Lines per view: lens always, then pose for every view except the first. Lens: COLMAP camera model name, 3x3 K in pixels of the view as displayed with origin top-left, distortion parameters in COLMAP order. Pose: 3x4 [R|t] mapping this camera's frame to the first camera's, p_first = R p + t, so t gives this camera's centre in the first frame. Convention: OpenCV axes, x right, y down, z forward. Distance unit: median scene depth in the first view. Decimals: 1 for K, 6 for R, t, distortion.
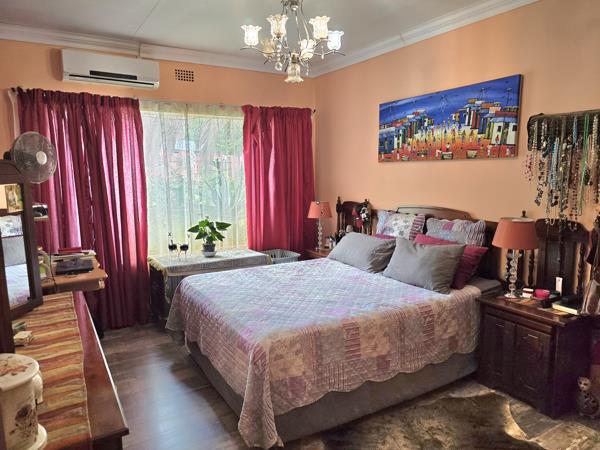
lens RADIAL K [[420.2, 0, 307.7], [0, 420.2, 224.9], [0, 0, 1]] dist [0.007714, 0.001393]
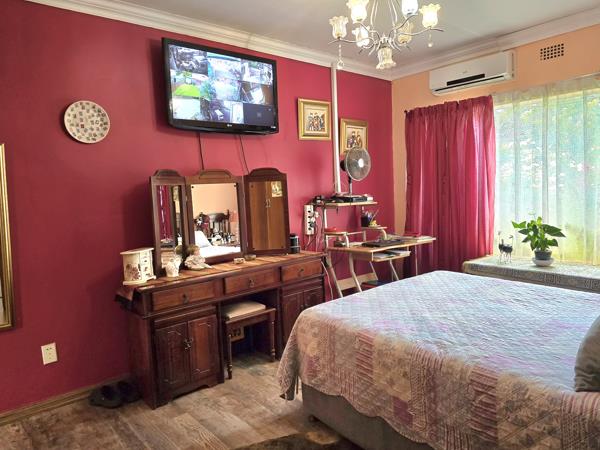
lens RADIAL K [[420.2, 0, 307.7], [0, 420.2, 224.9], [0, 0, 1]] dist [0.007714, 0.001393]
pose [[0.162327, 0.088647, -0.982747, 0.588578], [-0.088325, 0.993264, 0.075007, -0.031551], [0.982776, 0.074625, 0.169063, 0.461696]]
